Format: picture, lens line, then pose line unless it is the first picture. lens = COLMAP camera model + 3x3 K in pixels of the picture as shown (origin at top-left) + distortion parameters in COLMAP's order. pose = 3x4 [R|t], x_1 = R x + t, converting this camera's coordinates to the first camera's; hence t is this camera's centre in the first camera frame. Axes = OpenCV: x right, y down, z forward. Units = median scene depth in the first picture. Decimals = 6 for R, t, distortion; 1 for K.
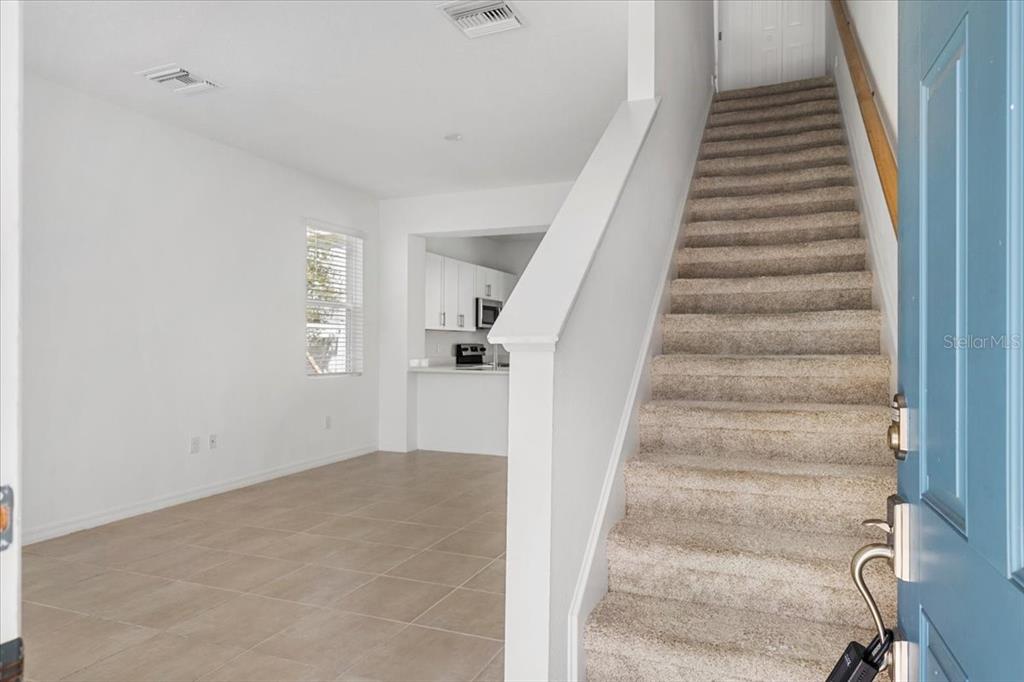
lens RADIAL K [[644.0, 0, 512.0], [0, 644.0, 341.0], [0, 0, 1]] dist [0.003841, -0.000371]
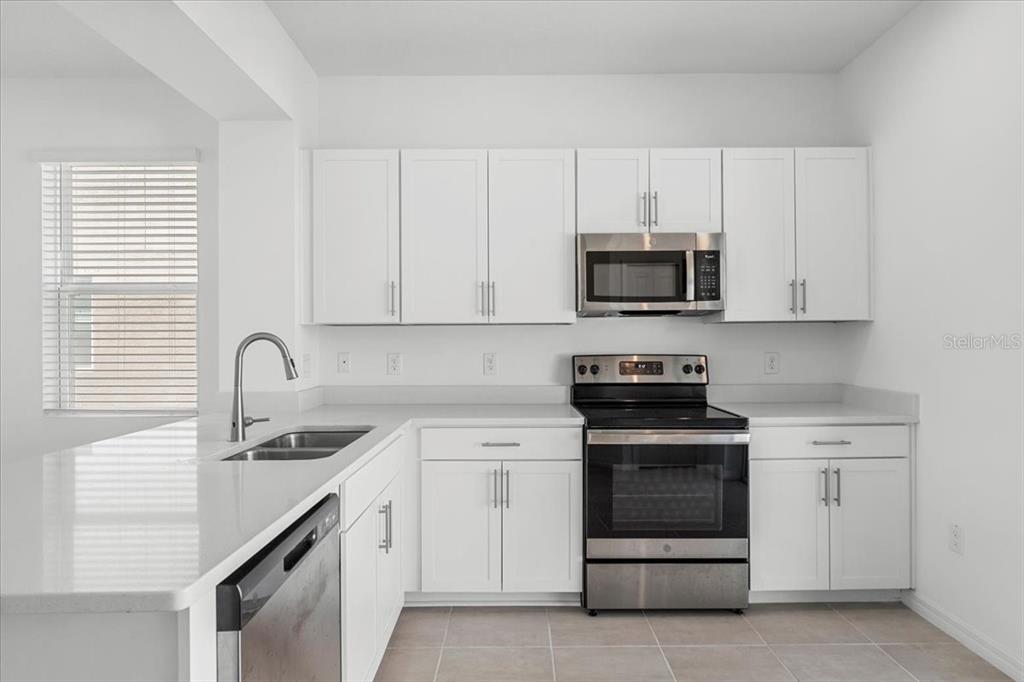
lens RADIAL K [[557.3, 0, 512.0], [0, 557.3, 341.0], [0, 0, 1]] dist [-0.001805, -0.000129]
pose [[0.382364, -0.003934, -0.924003, 0.296321], [0.011093, 0.999938, 0.000334, -0.006287], [0.923945, -0.010378, 0.382384, 1.068183]]
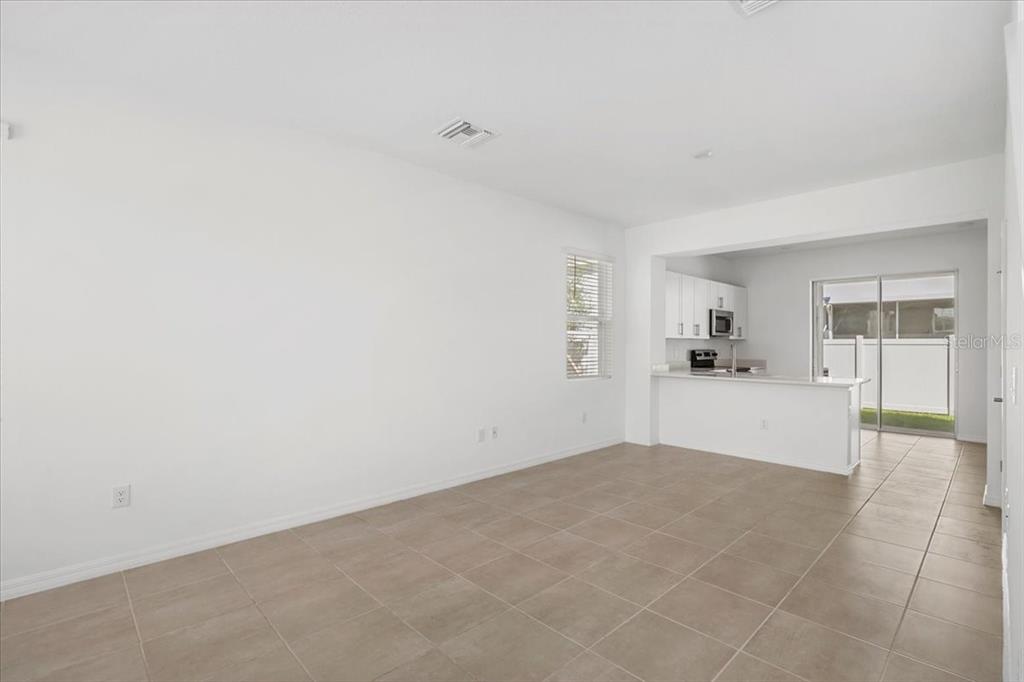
lens RADIAL K [[476.3, 0, 512.0], [0, 476.3, 341.0], [0, 0, 1]] dist [-0.001607, 0.000040]
pose [[0.912920, -0.001727, -0.408135, -0.039997], [0.000531, 0.999995, -0.003044, -0.011393], [0.408138, 0.002562, 0.912917, 0.118369]]
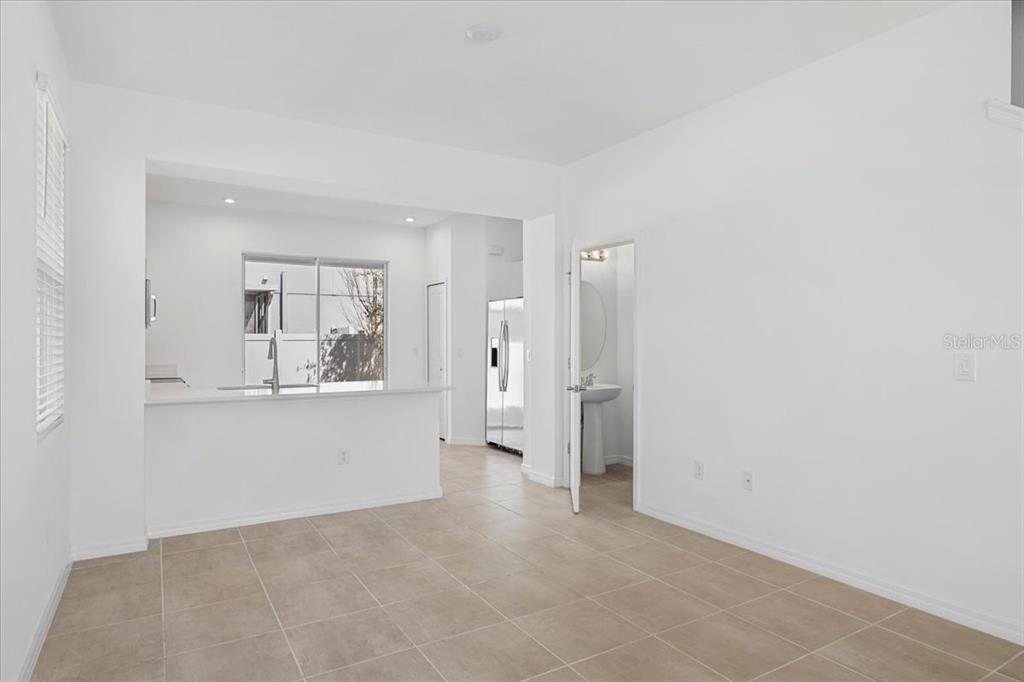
lens RADIAL K [[597.3, 0, 512.0], [0, 597.3, 341.0], [0, 0, 1]] dist [-0.000478, -0.000295]
pose [[0.602468, -0.004938, 0.798128, -0.356822], [0.001363, 0.999986, 0.005157, -0.010176], [-0.798142, -0.002019, 0.602466, 0.400648]]
